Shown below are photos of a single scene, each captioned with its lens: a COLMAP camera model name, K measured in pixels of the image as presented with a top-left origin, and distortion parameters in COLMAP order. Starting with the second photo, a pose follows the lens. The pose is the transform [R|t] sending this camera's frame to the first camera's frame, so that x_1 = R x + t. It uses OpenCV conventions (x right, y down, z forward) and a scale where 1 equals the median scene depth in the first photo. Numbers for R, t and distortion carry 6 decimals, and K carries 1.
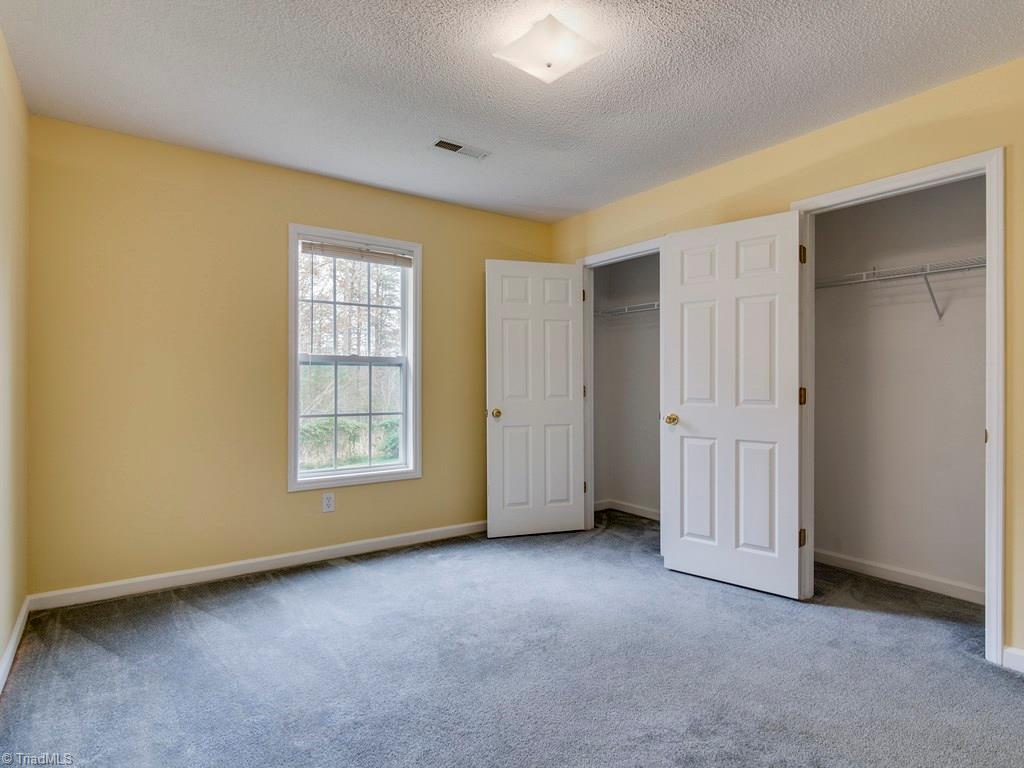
lens RADIAL K [[560.7, 0, 512.8], [0, 560.7, 382.1], [0, 0, 1]] dist [0.004799, 0.000402]
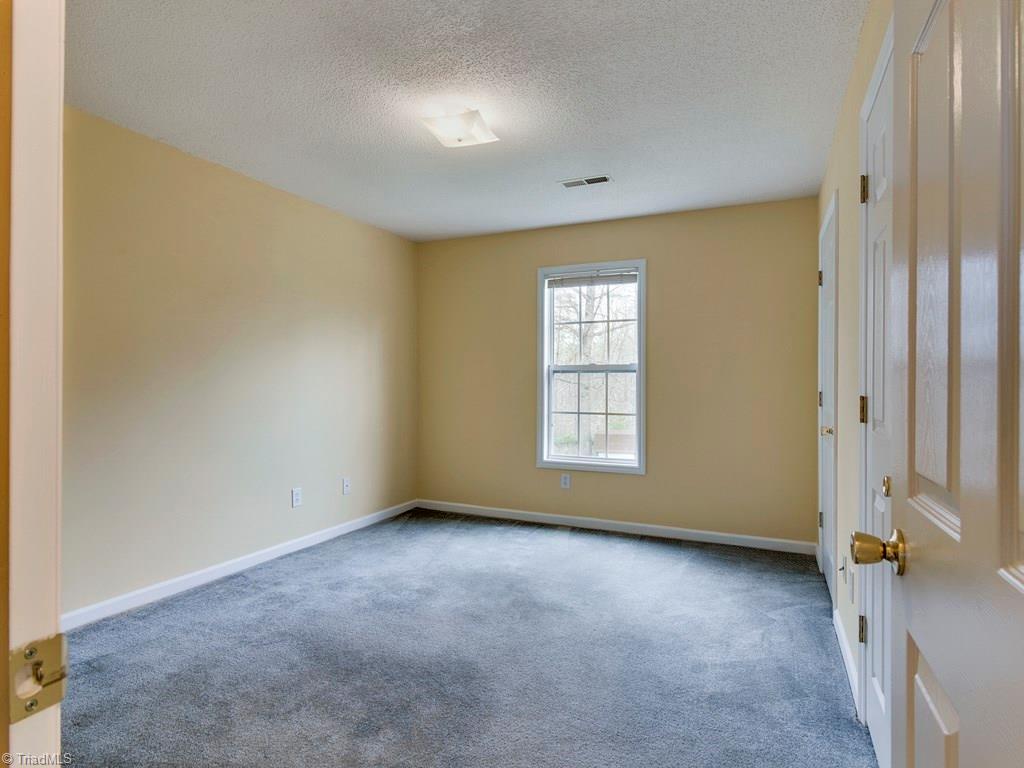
lens RADIAL K [[560.7, 0, 516.3], [0, 560.7, 384.6], [0, 0, 1]] dist [0.004799, 0.000402]
pose [[0.497371, -0.000674, -0.867537, 0.692272], [-0.005910, 0.999974, -0.004166, 0.002137], [0.867518, 0.007199, 0.497354, 0.262382]]
